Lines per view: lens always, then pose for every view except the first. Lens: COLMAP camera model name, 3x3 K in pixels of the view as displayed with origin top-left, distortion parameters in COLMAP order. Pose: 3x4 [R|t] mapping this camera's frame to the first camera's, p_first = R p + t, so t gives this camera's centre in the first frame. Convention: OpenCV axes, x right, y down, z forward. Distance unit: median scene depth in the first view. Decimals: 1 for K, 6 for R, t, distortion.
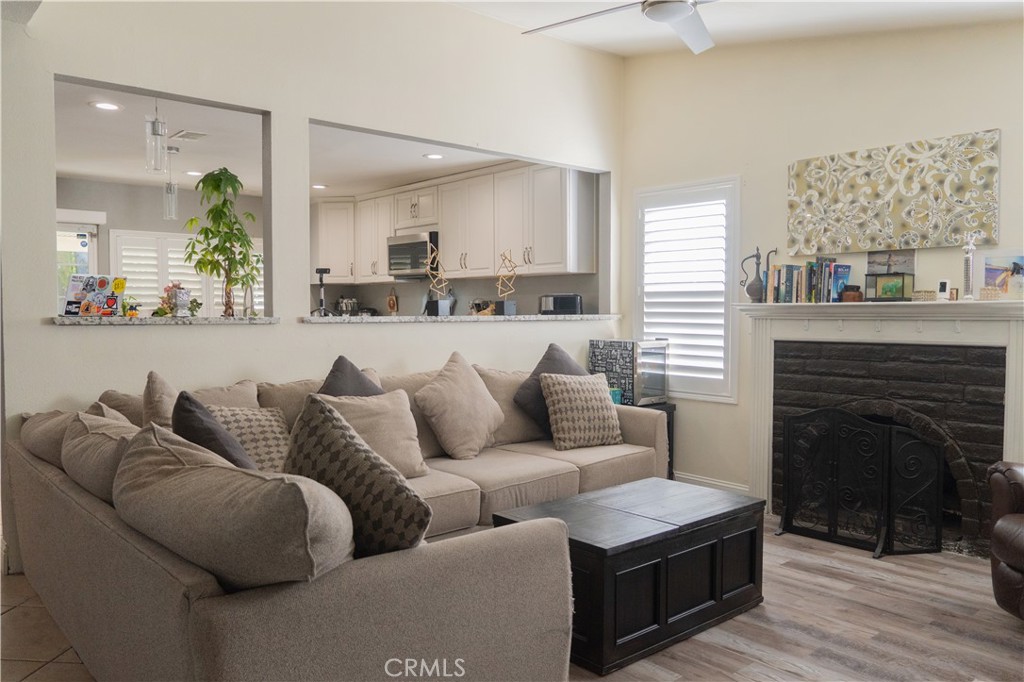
lens RADIAL K [[769.3, 0, 512.0], [0, 769.3, 341.0], [0, 0, 1]] dist [-0.008944, -0.009394]
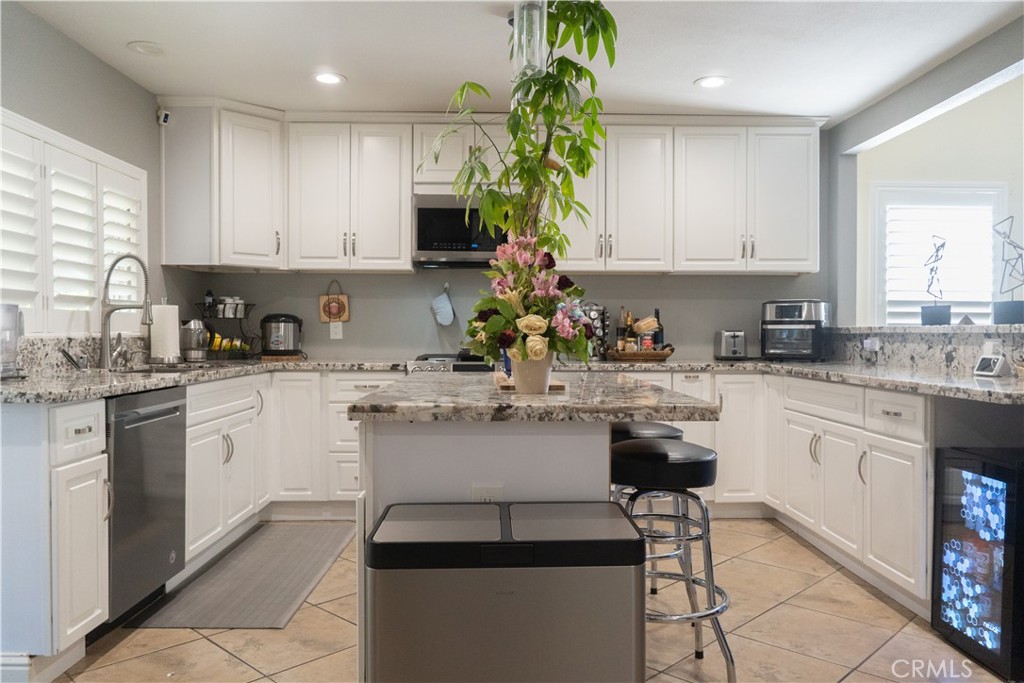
lens RADIAL K [[769.3, 0, 512.0], [0, 769.3, 341.5], [0, 0, 1]] dist [-0.008944, -0.009394]
pose [[0.635219, -0.009079, 0.772279, -0.605524], [0.027461, 0.999564, -0.010837, -0.015314], [-0.771844, 0.028092, 0.635191, 0.614191]]
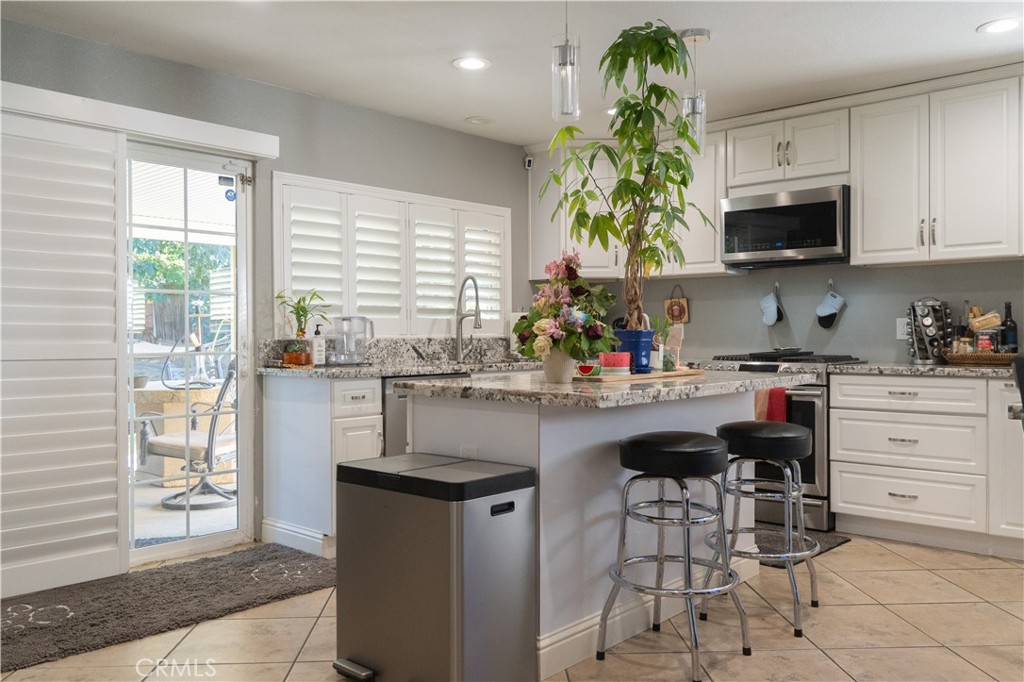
lens RADIAL K [[824.1, 0, 512.0], [0, 824.1, 341.0], [0, 0, 1]] dist [-0.001491, -0.005081]
pose [[0.992155, -0.006143, 0.124862, -0.434671], [0.009820, 0.999535, -0.028851, -0.006625], [-0.124627, 0.029851, 0.991755, 0.407688]]
